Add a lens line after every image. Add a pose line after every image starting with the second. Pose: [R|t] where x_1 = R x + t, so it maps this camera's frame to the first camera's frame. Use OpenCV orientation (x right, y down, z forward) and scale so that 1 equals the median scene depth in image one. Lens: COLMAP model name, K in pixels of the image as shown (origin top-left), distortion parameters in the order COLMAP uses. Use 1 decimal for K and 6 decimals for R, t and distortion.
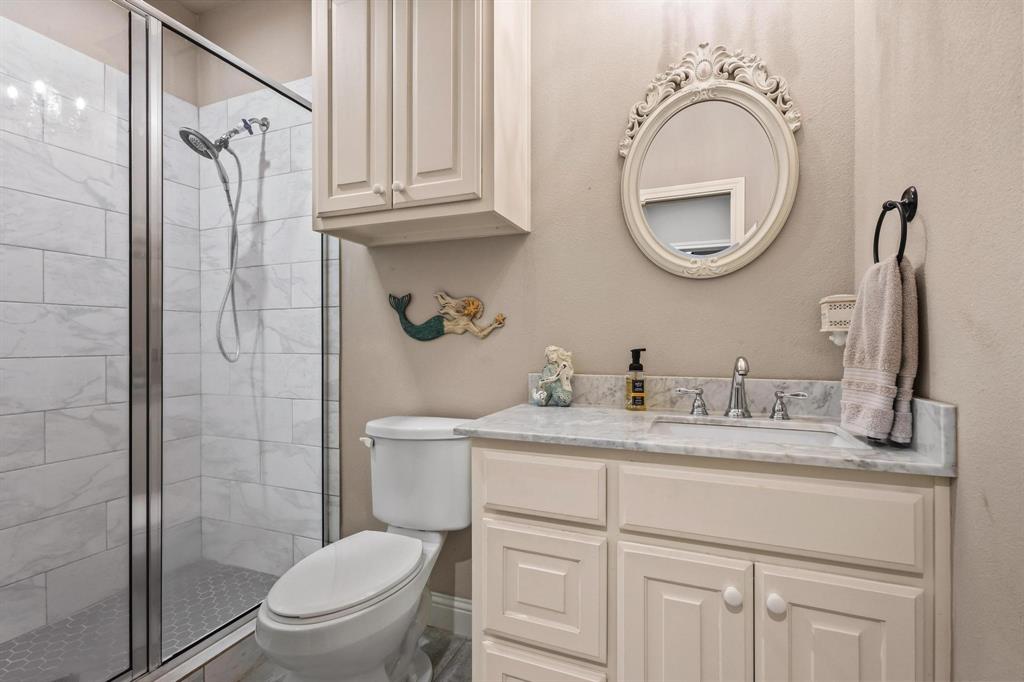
lens RADIAL K [[468.9, 0, 510.0], [0, 468.9, 342.3], [0, 0, 1]] dist [0.006517, -0.001862]
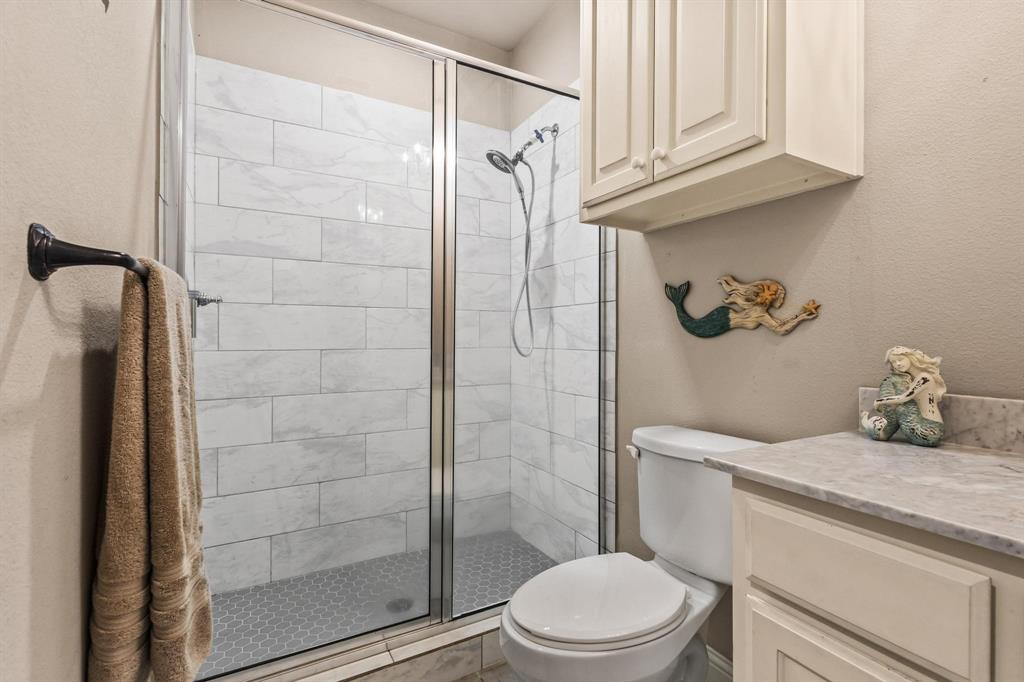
lens RADIAL K [[468.9, 0, 512.4], [0, 468.9, 333.1], [0, 0, 1]] dist [0.006517, -0.001862]
pose [[0.778801, -0.000693, -0.627271, 0.072856], [-0.006826, 0.999931, -0.009580, -0.001233], [0.627234, 0.011743, 0.778742, 0.160618]]
